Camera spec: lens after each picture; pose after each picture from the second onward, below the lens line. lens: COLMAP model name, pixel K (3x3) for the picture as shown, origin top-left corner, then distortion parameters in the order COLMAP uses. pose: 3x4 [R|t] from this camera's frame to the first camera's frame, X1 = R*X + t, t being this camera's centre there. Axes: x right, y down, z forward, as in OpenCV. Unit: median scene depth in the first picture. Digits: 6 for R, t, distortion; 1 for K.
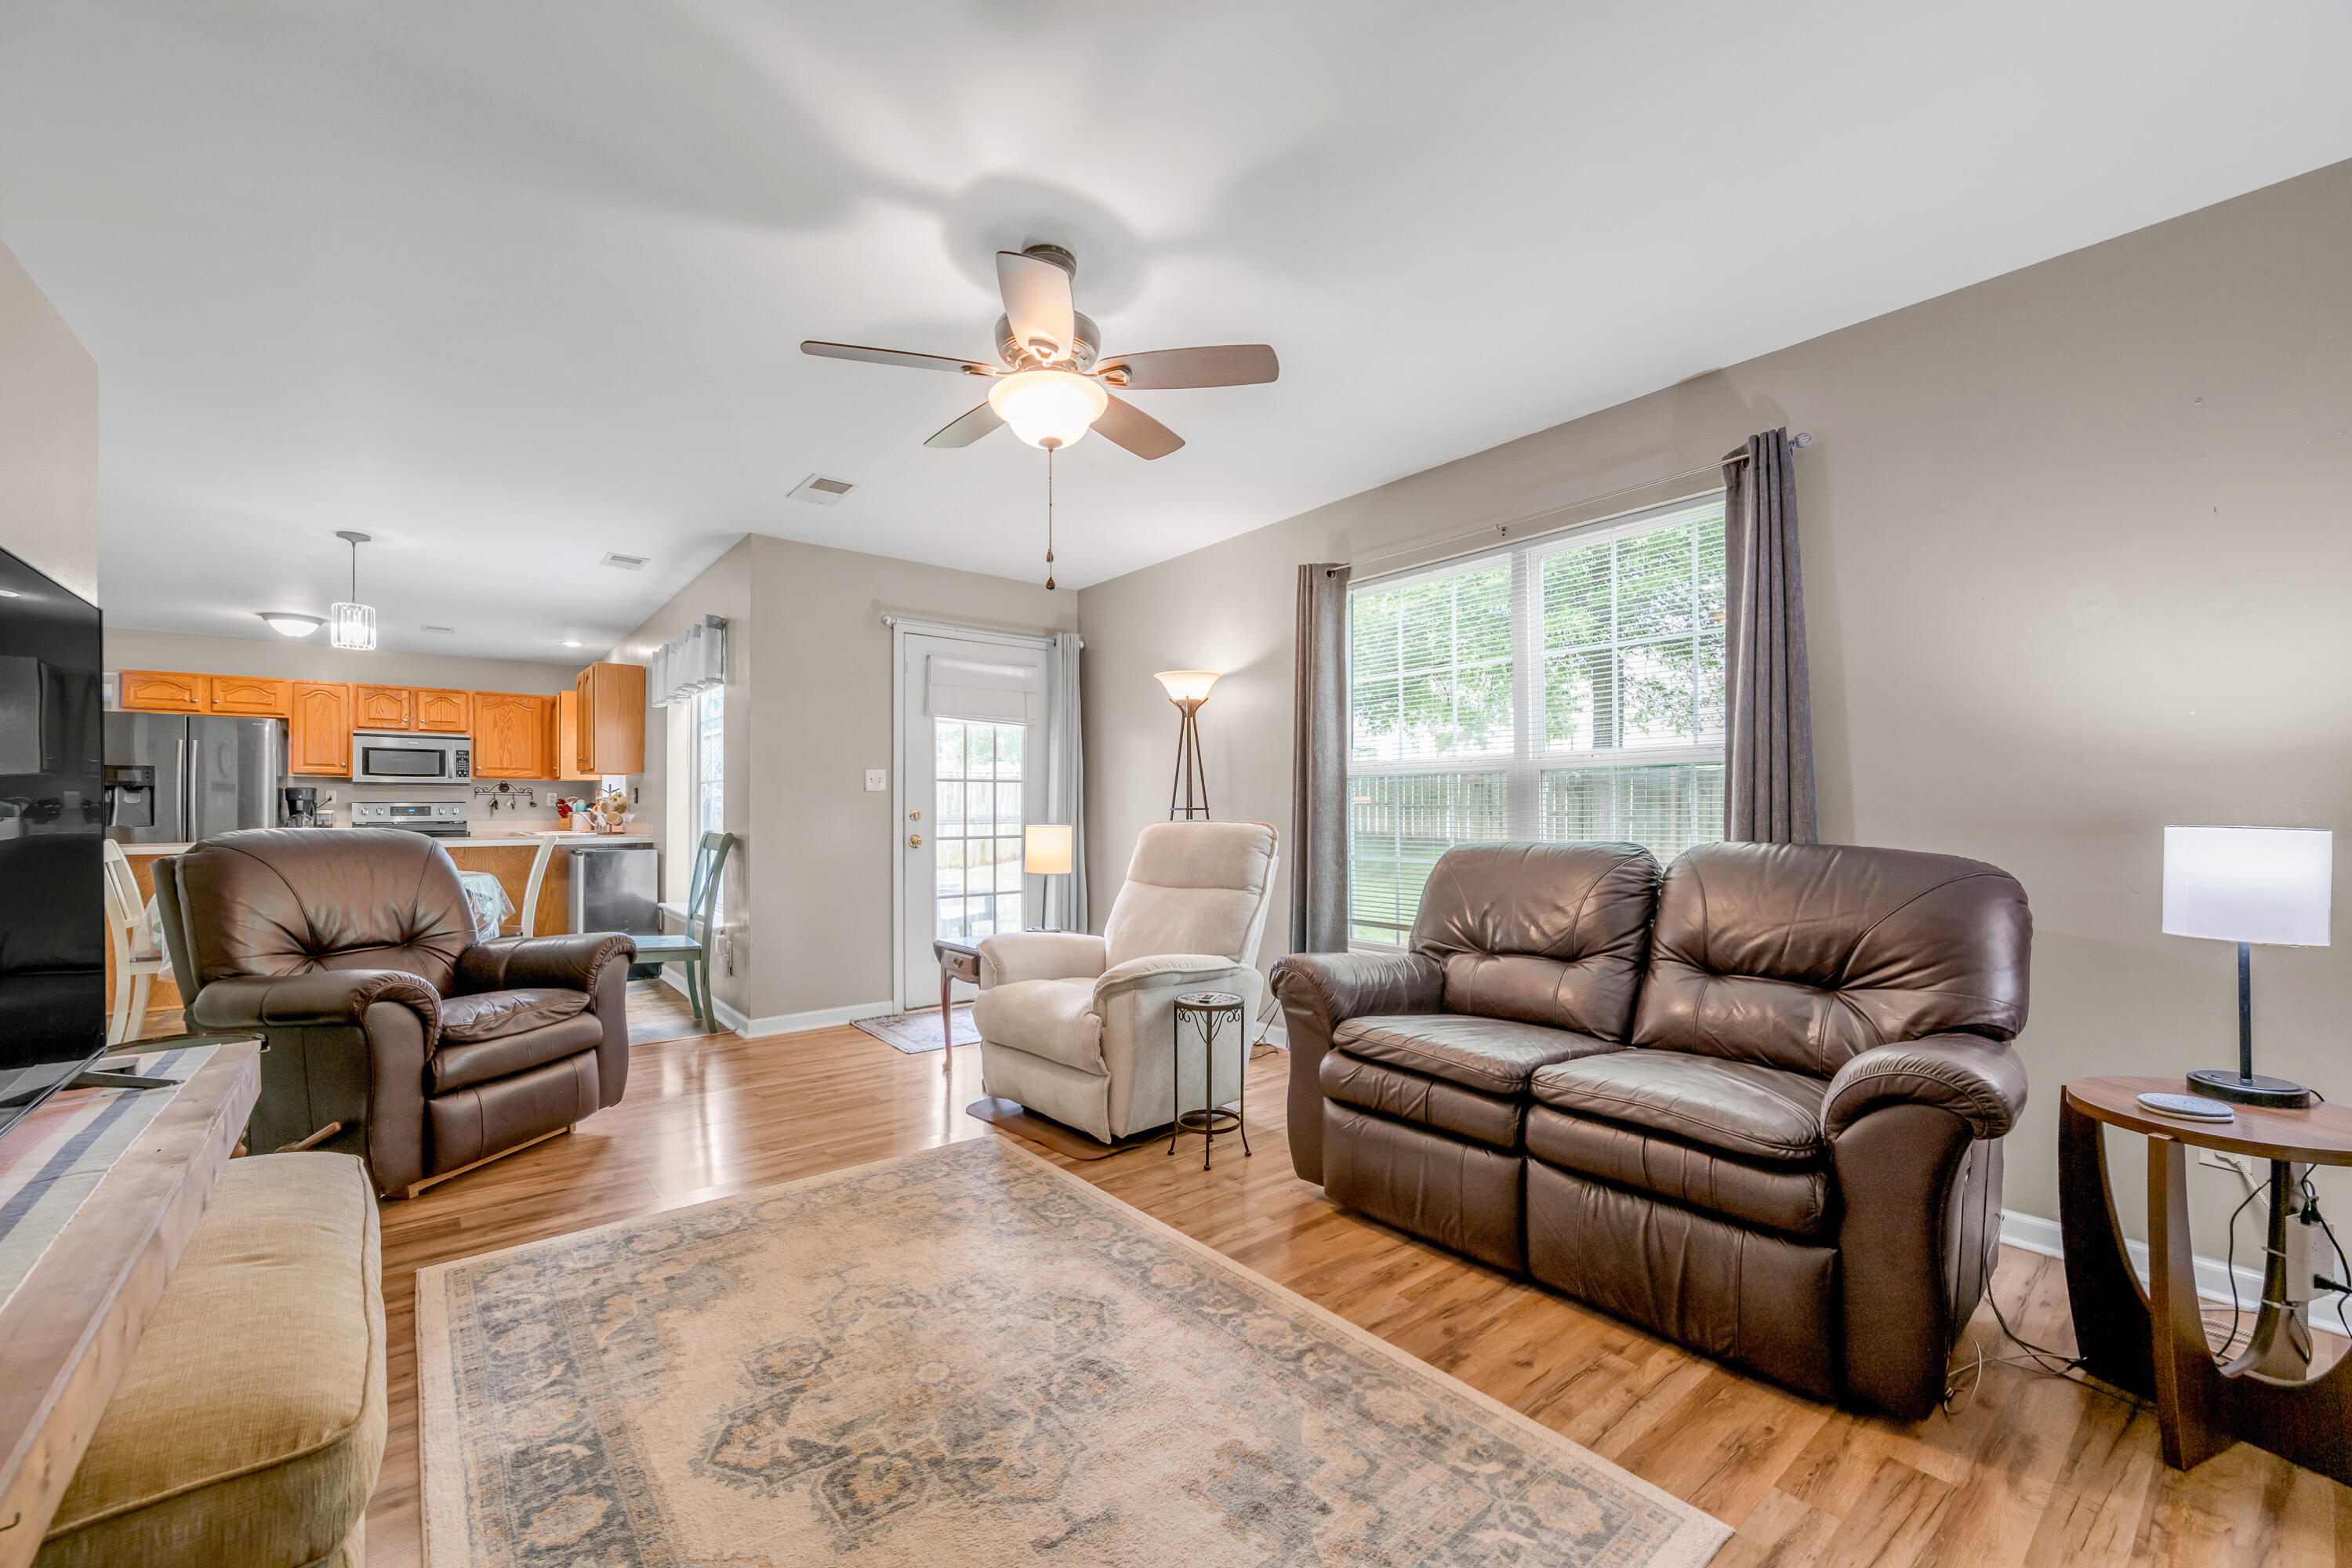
lens RADIAL K [[935.2, 0, 1166.6], [0, 935.2, 802.0], [0, 0, 1]] dist [-0.003596, 0.000045]
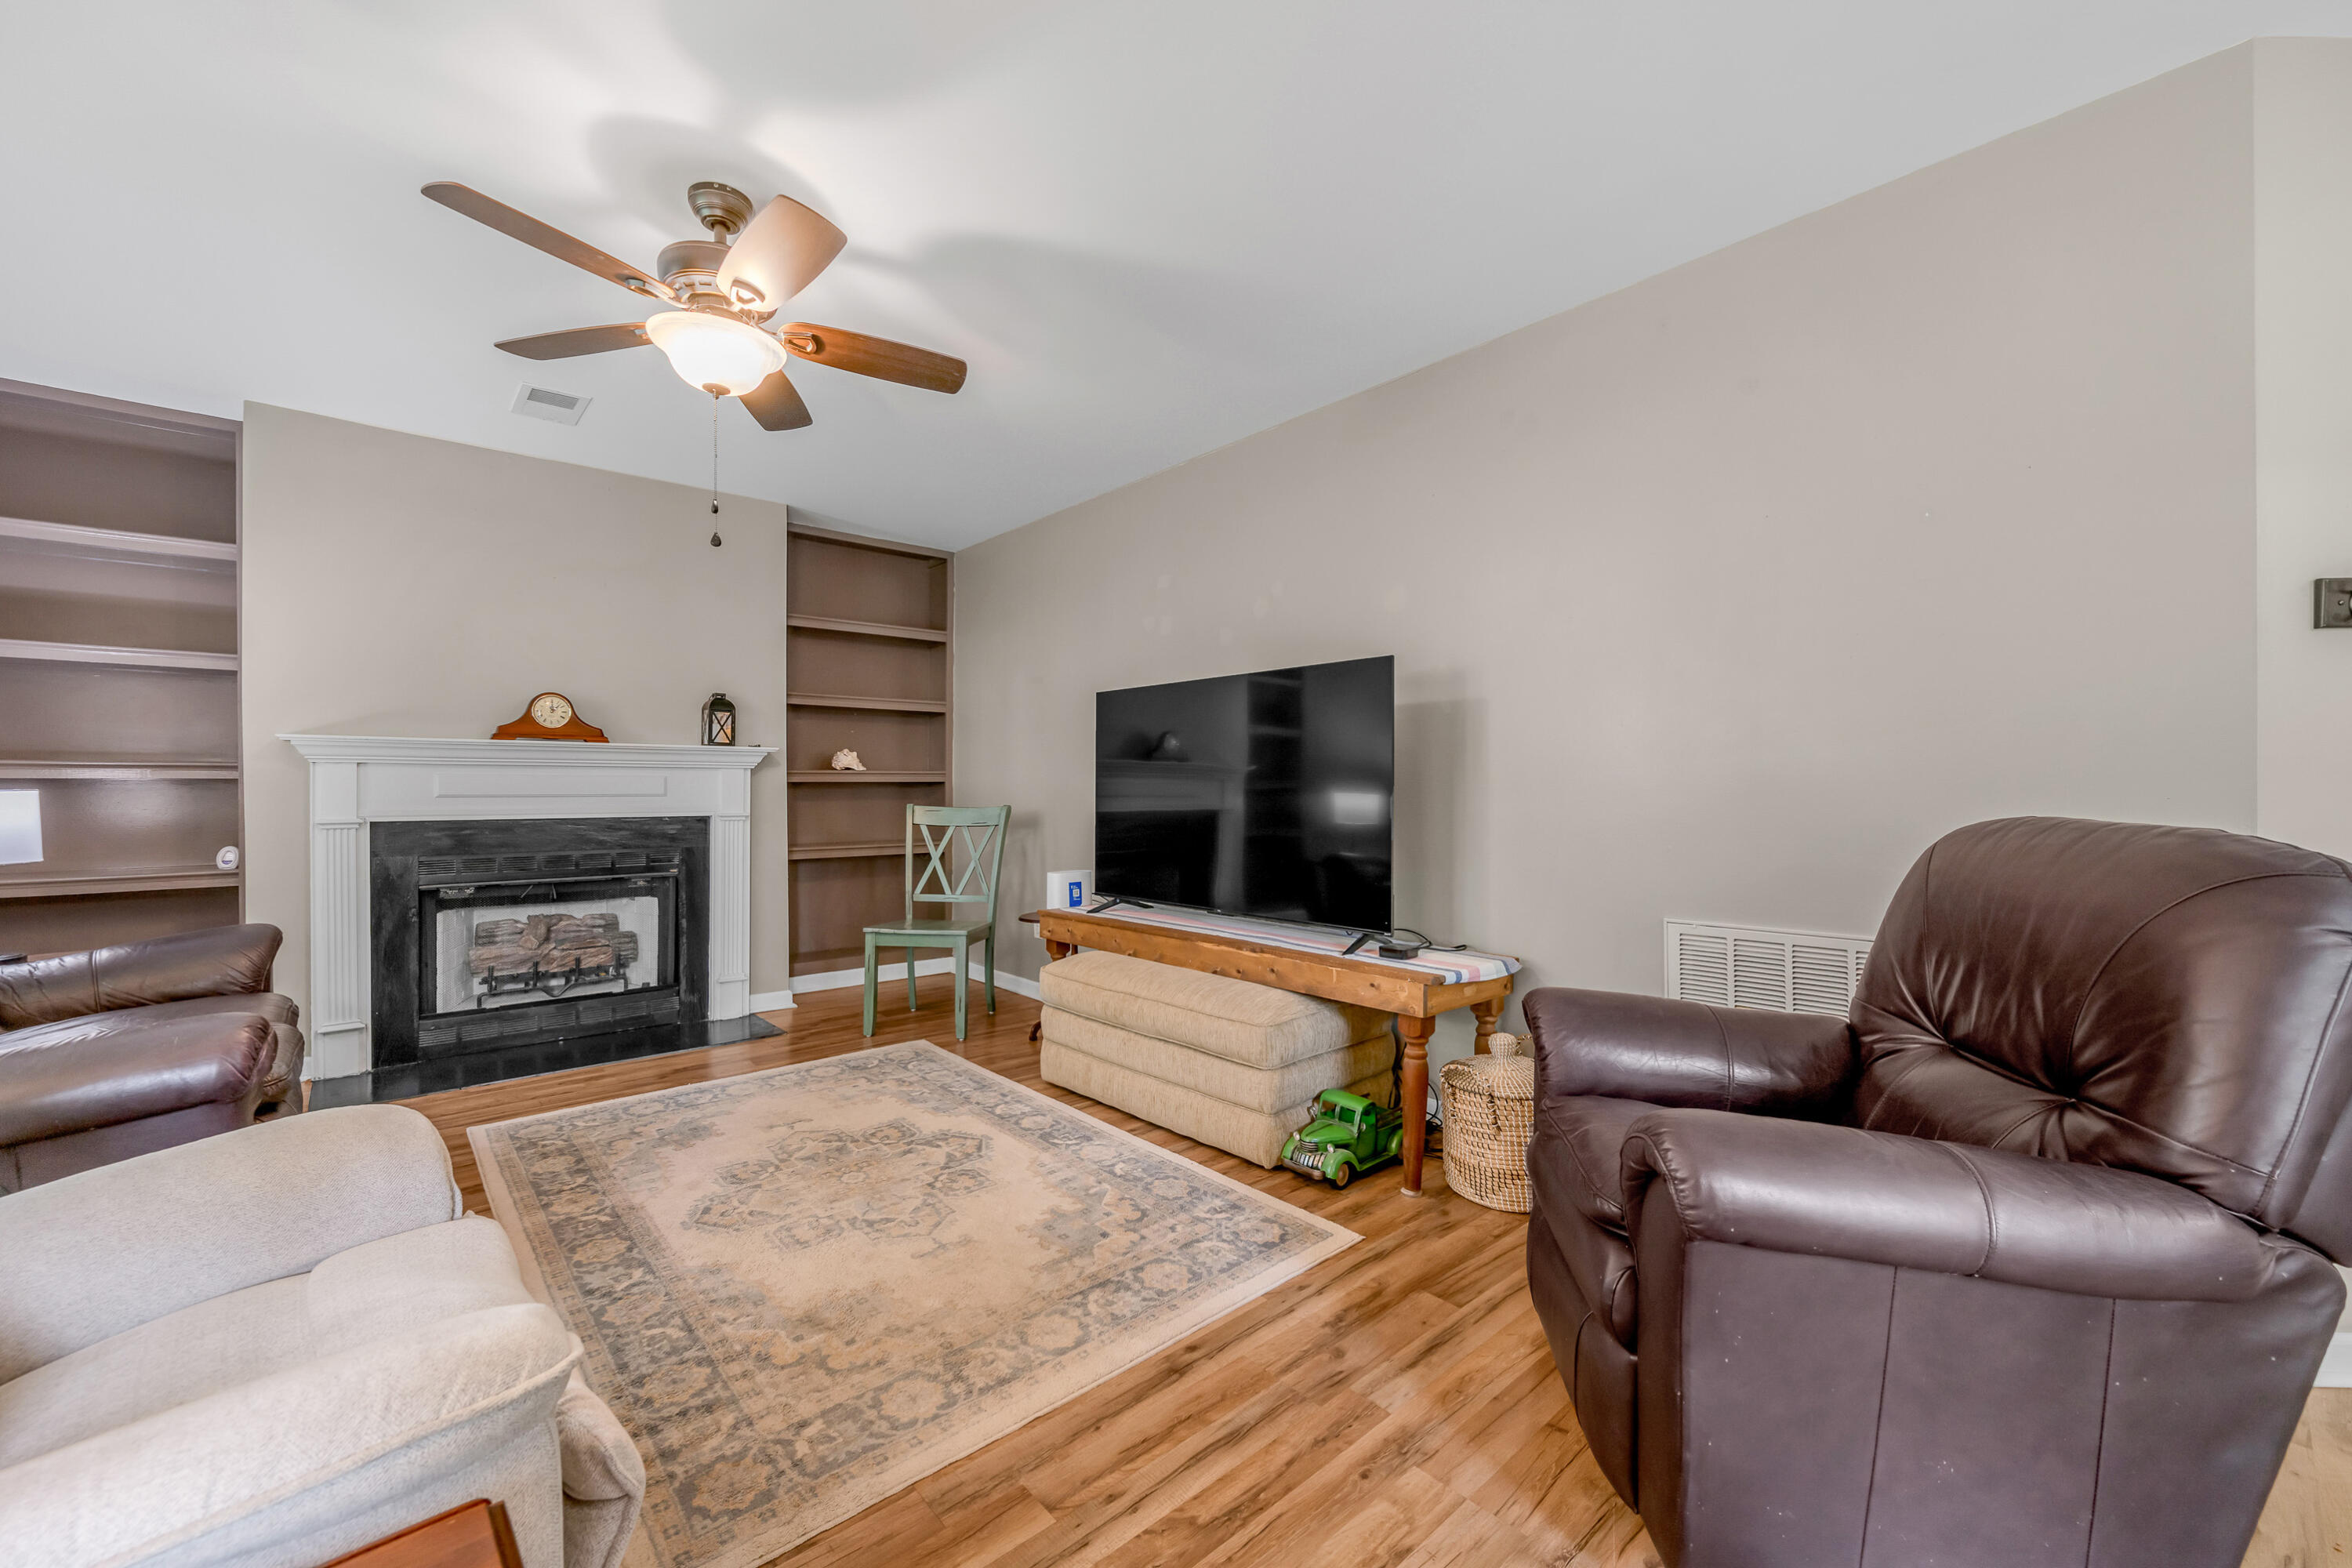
lens RADIAL K [[935.2, 0, 1193.2], [0, 935.2, 789.7], [0, 0, 1]] dist [-0.003596, 0.000045]
pose [[-0.997970, 0.000071, -0.063686, -0.467459], [-0.000018, 0.999999, 0.001403, 0.011338], [0.063686, 0.001402, -0.997969, 1.693778]]
